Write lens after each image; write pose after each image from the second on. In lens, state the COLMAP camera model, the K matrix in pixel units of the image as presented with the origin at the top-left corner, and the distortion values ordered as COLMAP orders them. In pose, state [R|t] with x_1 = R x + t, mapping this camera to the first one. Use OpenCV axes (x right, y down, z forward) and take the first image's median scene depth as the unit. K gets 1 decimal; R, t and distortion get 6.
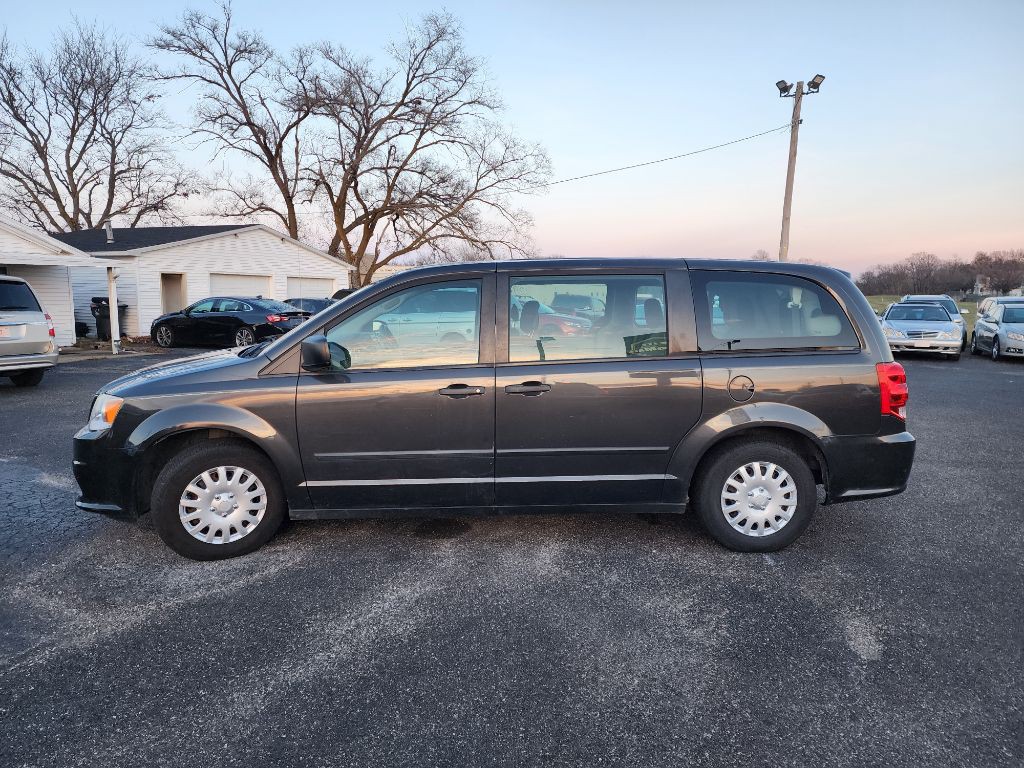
lens RADIAL K [[673.6, 0, 506.9], [0, 673.6, 383.9], [0, 0, 1]] dist [0.085565, -0.070966]
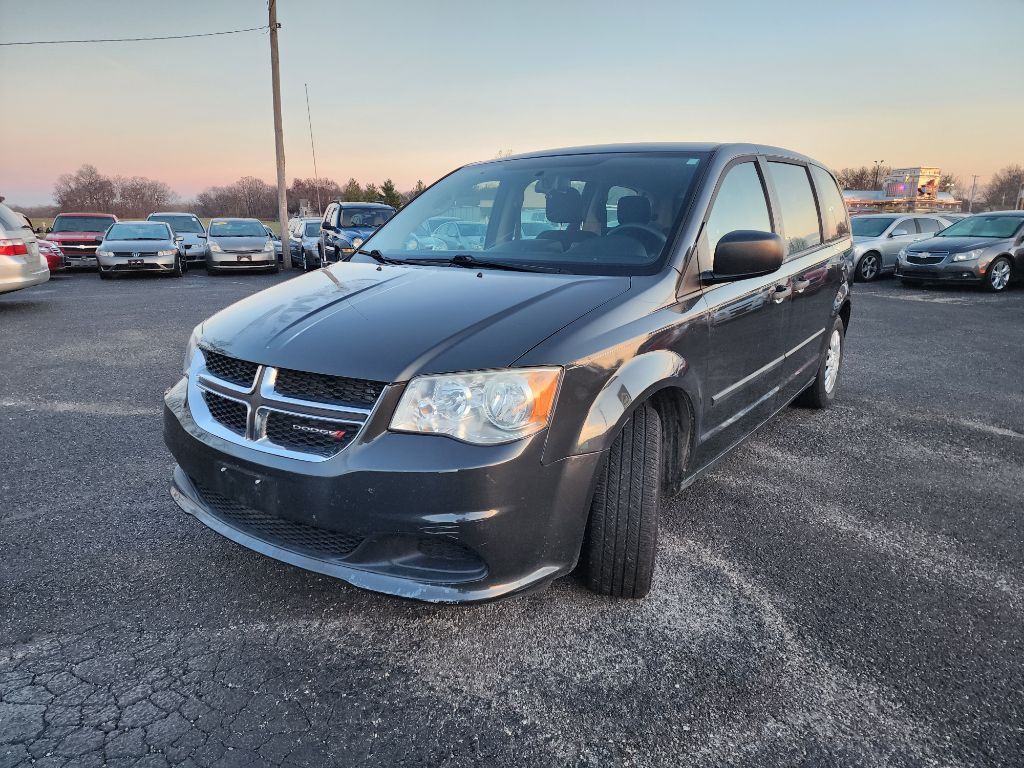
lens RADIAL K [[673.6, 0, 506.9], [0, 673.6, 383.9], [0, 0, 1]] dist [0.085565, -0.070966]
pose [[0.638431, -0.191395, 0.745502, -0.119058], [0.108576, 0.981298, 0.158950, -0.006433], [-0.761982, -0.020535, 0.647272, 0.084467]]
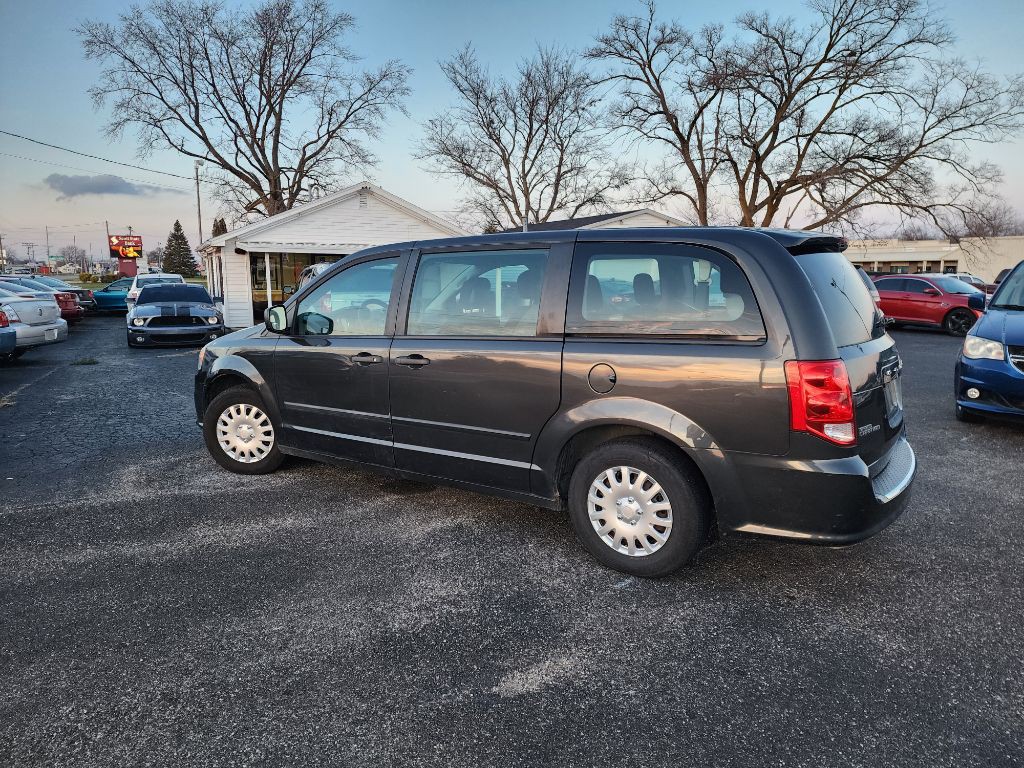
lens RADIAL K [[676.2, 0, 508.5], [0, 676.2, 372.8], [0, 0, 1]] dist [0.089301, -0.071457]
pose [[0.797854, 0.077416, -0.597860, 0.095589], [-0.071186, 0.996880, 0.034086, -0.002632], [0.598633, 0.015364, 0.800876, 0.029782]]
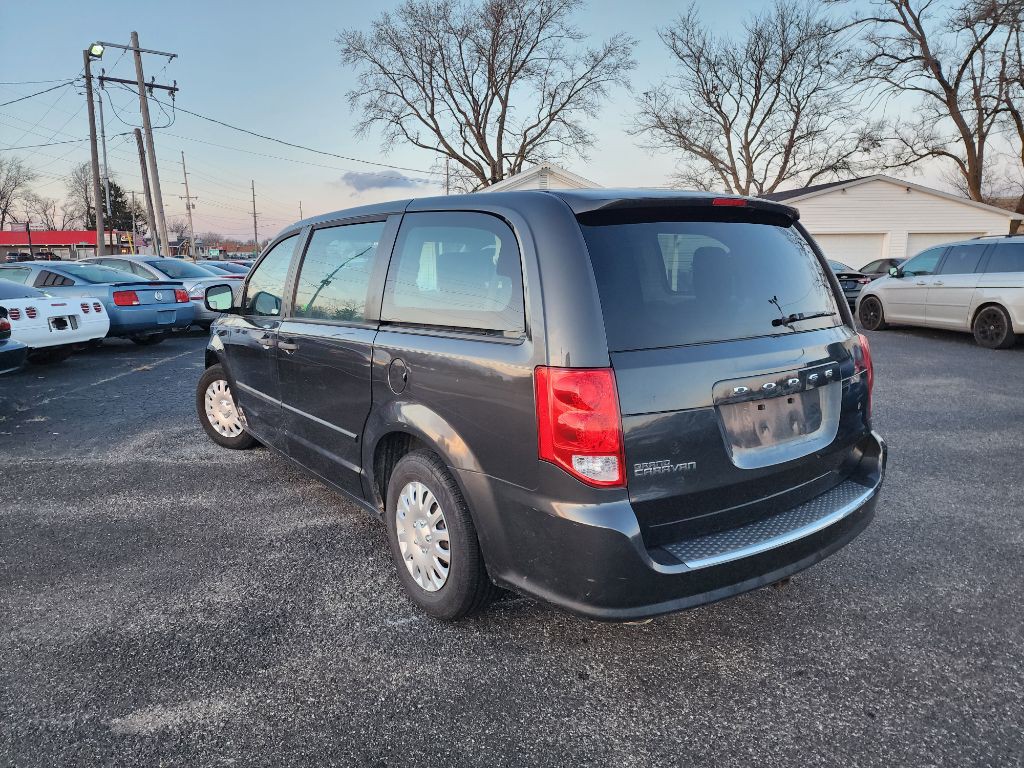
lens RADIAL K [[673.6, 0, 506.9], [0, 673.6, 383.9], [0, 0, 1]] dist [0.085565, -0.070966]
pose [[0.546423, 0.142663, -0.825269, 0.125566], [-0.098783, 0.989485, 0.105645, -0.009032], [0.831664, 0.023795, 0.554770, 0.087284]]
